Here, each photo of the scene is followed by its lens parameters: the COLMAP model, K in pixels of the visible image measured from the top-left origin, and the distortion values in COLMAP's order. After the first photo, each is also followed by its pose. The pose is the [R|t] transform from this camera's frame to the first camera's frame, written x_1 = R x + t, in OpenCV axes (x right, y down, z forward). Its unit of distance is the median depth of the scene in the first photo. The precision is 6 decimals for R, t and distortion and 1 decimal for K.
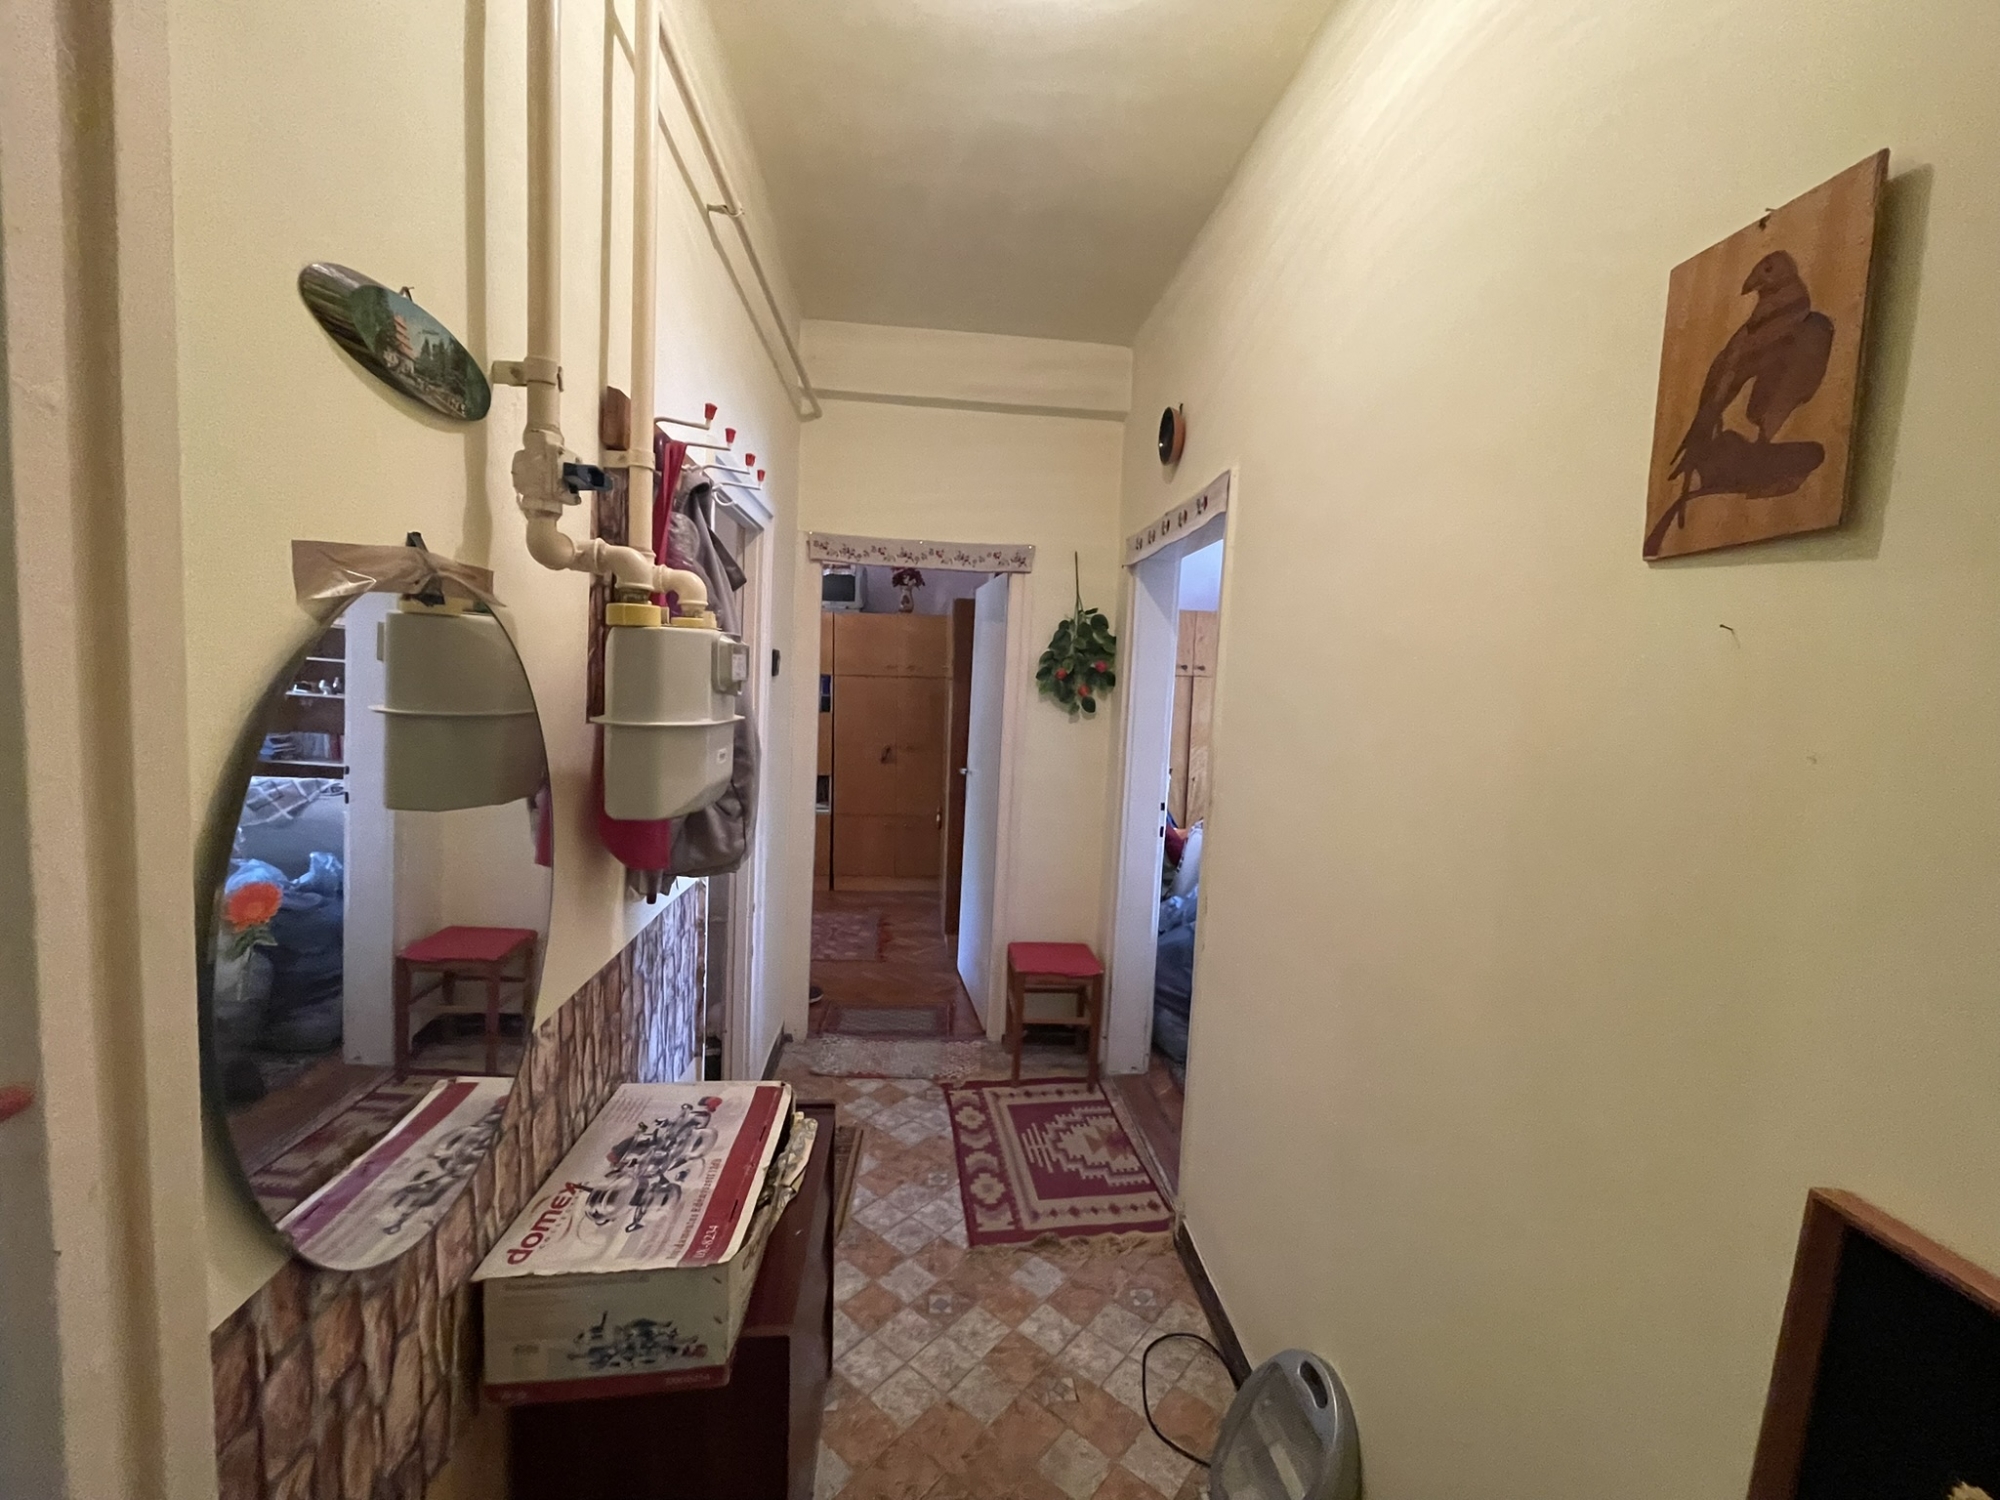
lens RADIAL K [[798.4, 0, 998.3], [0, 798.4, 751.9], [0, 0, 1]] dist [-0.009025, 0.000760]
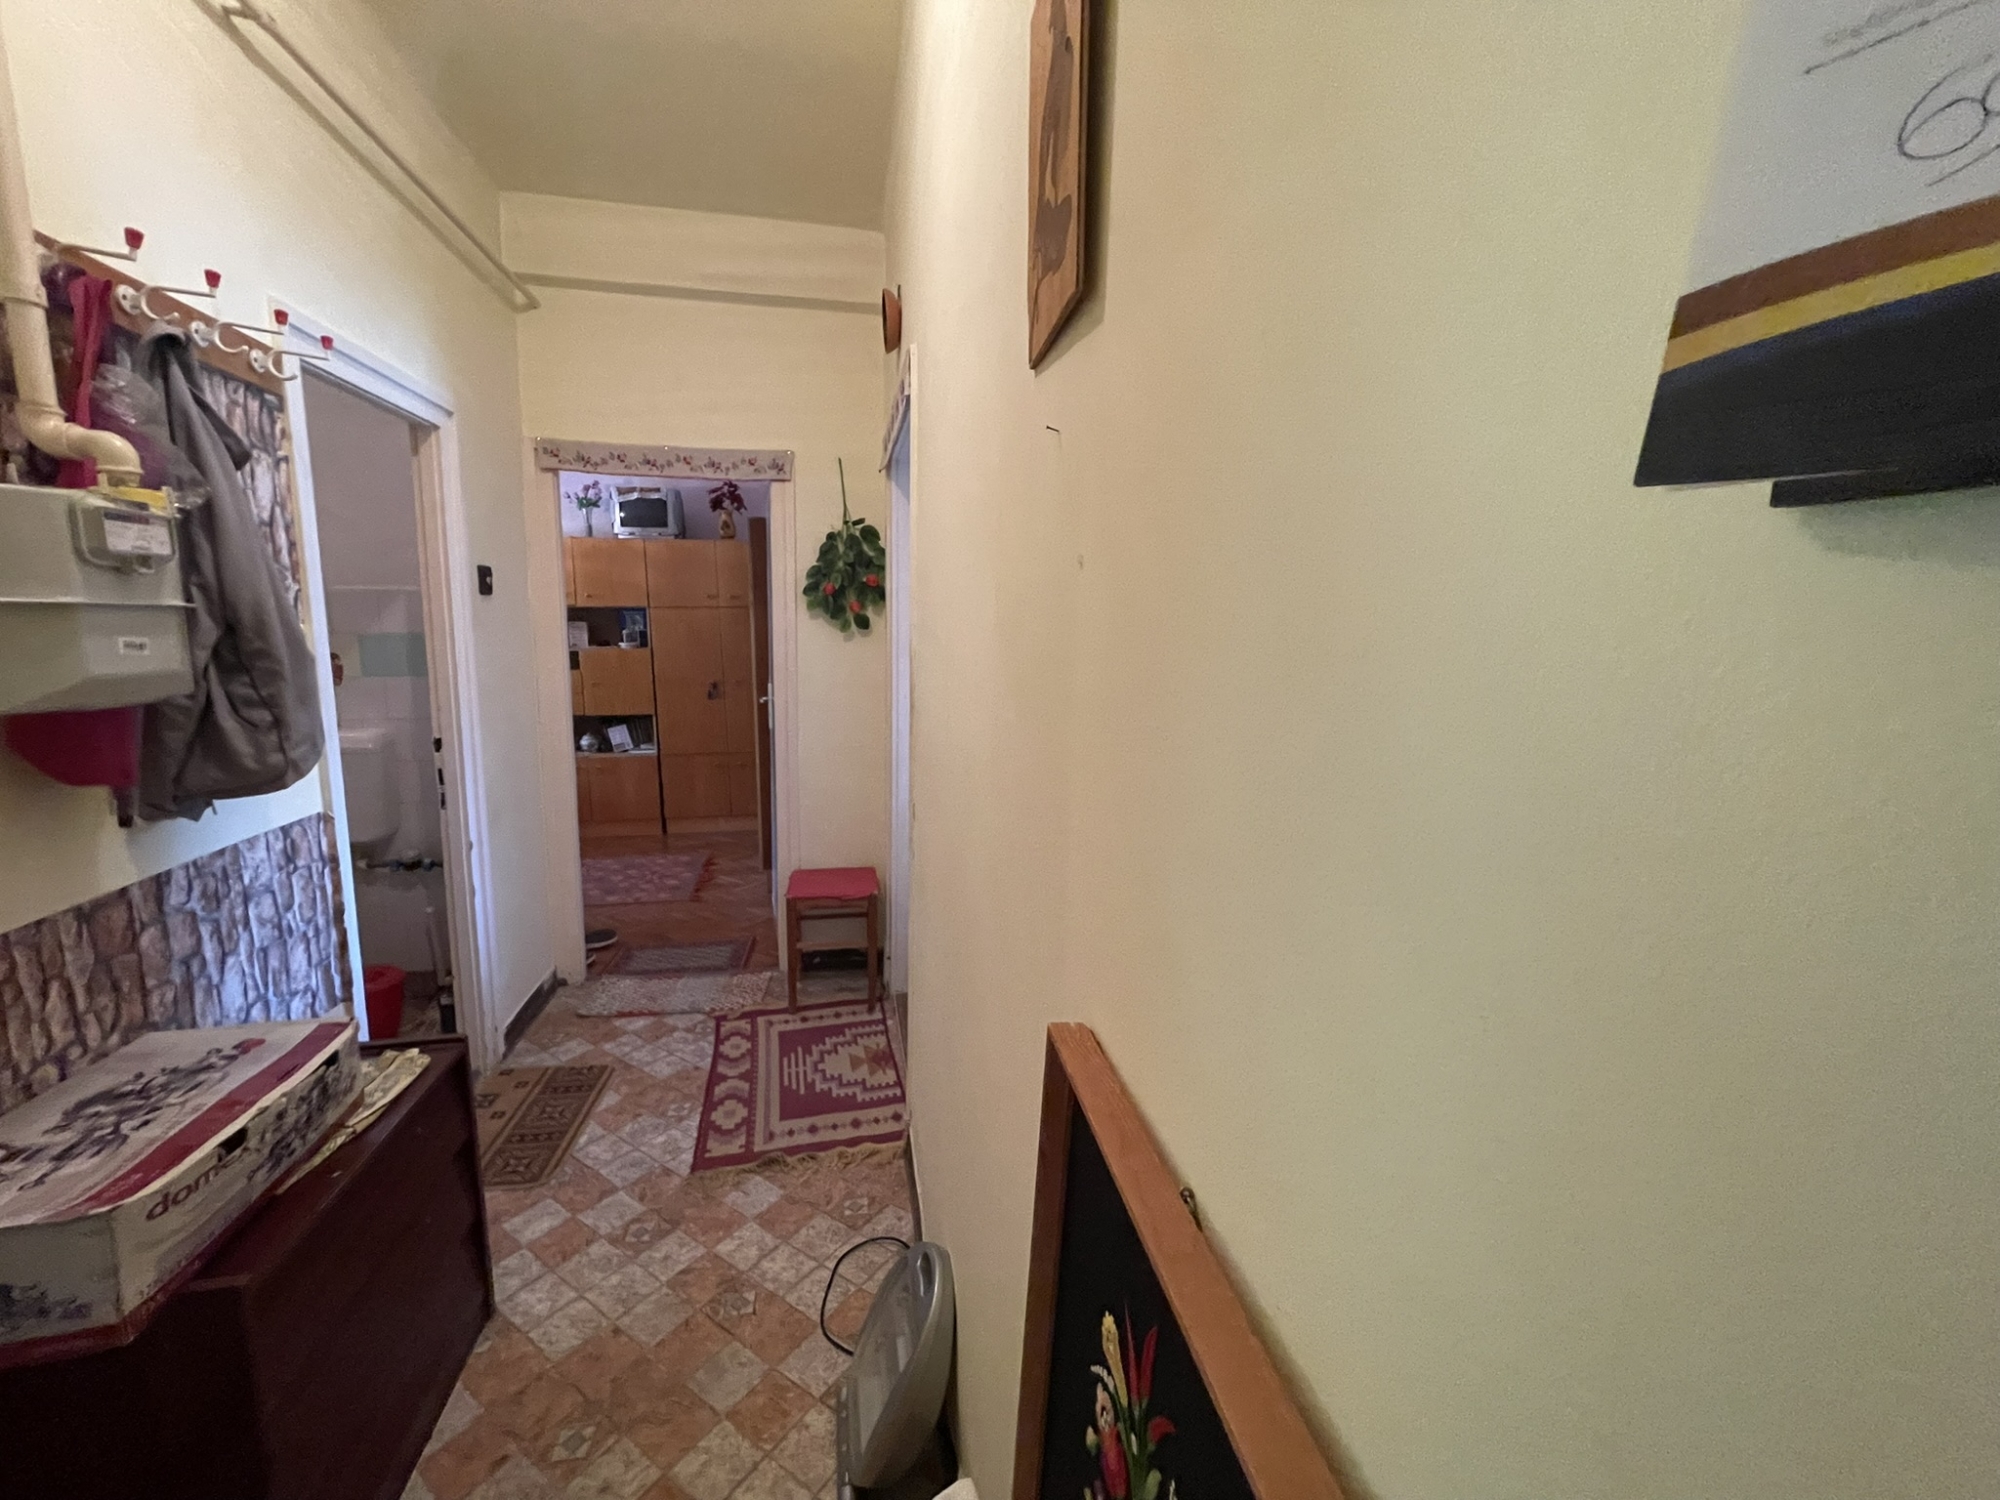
lens RADIAL K [[797.8, 0, 997.0], [0, 797.8, 751.2], [0, 0, 1]] dist [-0.008307, 0.000427]
pose [[0.994034, -0.044014, 0.099799, 0.226001], [0.036648, 0.996550, 0.074471, 0.041312], [-0.102732, -0.070369, 0.992217, 0.027386]]
